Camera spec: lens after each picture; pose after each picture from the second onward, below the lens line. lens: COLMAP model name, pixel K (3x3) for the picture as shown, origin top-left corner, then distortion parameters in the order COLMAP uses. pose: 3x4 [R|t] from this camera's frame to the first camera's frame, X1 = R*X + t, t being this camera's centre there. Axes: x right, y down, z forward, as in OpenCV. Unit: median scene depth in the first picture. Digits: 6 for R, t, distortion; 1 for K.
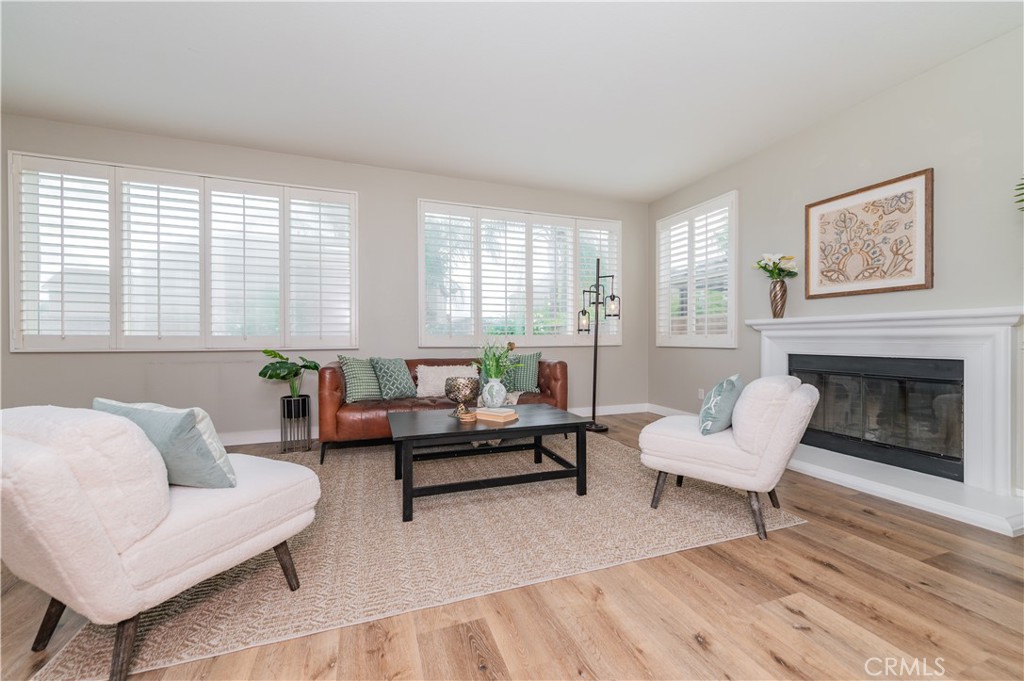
lens RADIAL K [[399.7, 0, 533.7], [0, 399.7, 340.4], [0, 0, 1]] dist [0.009637, -0.003099]
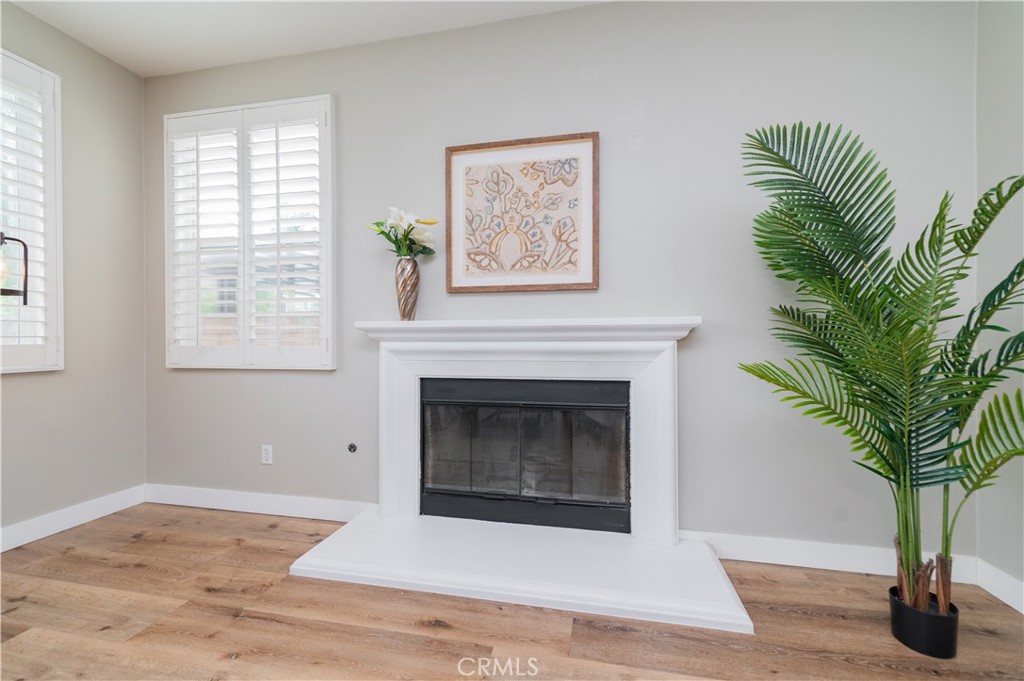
lens RADIAL K [[399.7, 0, 504.6], [0, 399.7, 342.3], [0, 0, 1]] dist [0.009637, -0.003099]
pose [[0.566369, -0.001111, 0.824151, 0.216287], [0.006164, 0.999977, -0.002888, -0.022682], [-0.824128, 0.006716, 0.566363, 0.606873]]
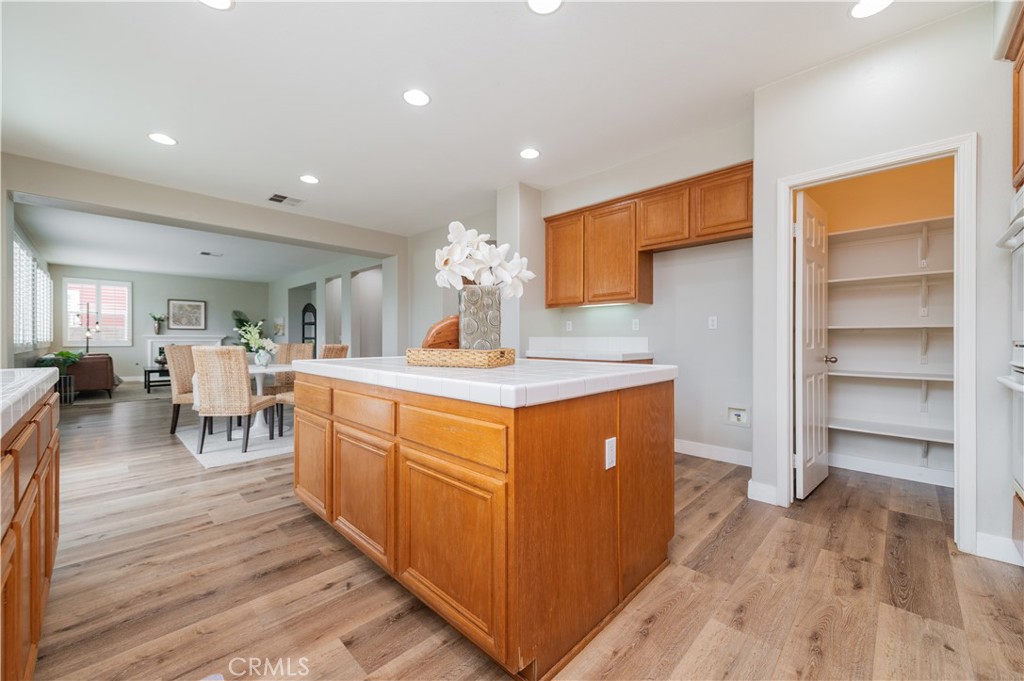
lens RADIAL K [[399.7, 0, 516.7], [0, 399.7, 343.2], [0, 0, 1]] dist [0.009637, -0.003099]
pose [[-0.411552, -0.009460, 0.911337, -3.548928], [0.000729, 0.999942, 0.010709, -0.027838], [-0.911386, 0.005072, -0.411522, -0.197648]]
